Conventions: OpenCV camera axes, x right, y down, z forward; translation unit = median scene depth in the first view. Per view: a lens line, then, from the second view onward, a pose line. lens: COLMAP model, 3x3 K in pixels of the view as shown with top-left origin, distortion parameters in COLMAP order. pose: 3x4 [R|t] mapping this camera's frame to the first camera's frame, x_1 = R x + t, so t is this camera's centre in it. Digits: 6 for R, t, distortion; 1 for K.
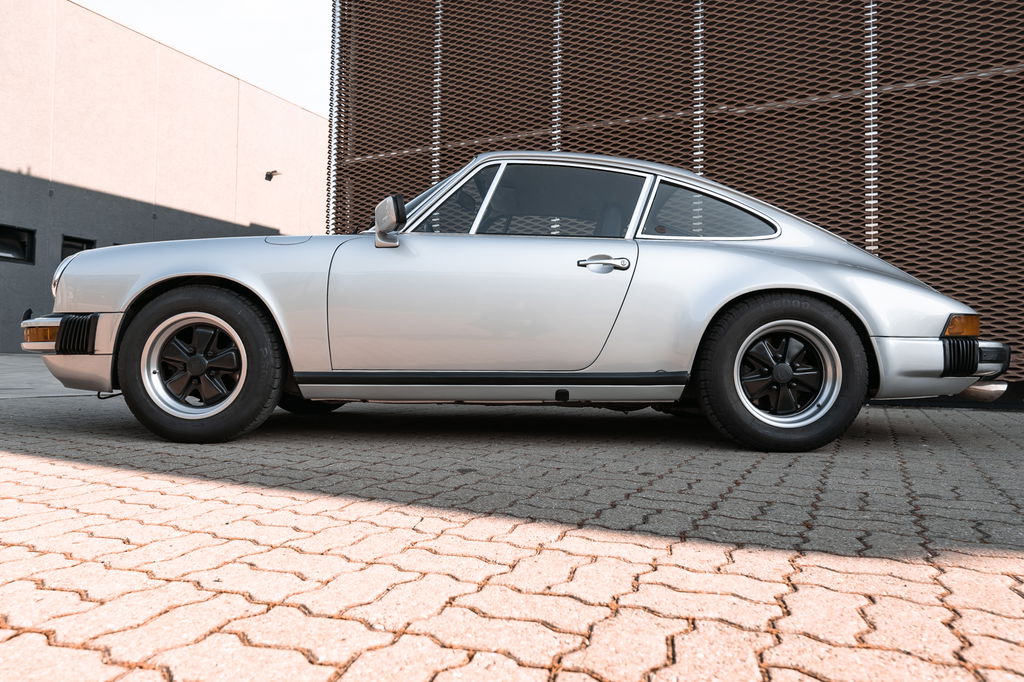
lens RADIAL K [[717.8, 0, 506.5], [0, 717.8, 341.7], [0, 0, 1]] dist [-0.013009, 0.002913]
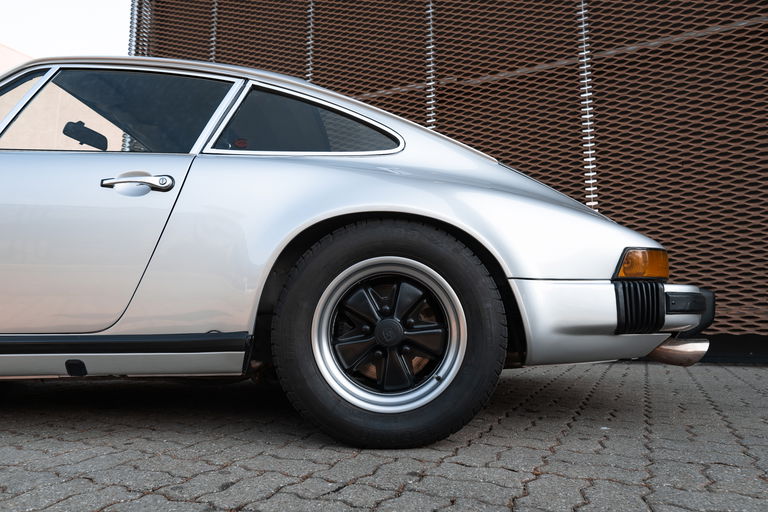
lens RADIAL K [[544.3, 0, 385.9], [0, 544.3, 252.7], [0, 0, 1]] dist [-0.019643, 0.002310]
pose [[0.999768, -0.011705, 0.018099, 0.361130], [0.013480, 0.994764, -0.101309, 0.019359], [-0.016819, 0.101529, 0.994690, 0.441957]]
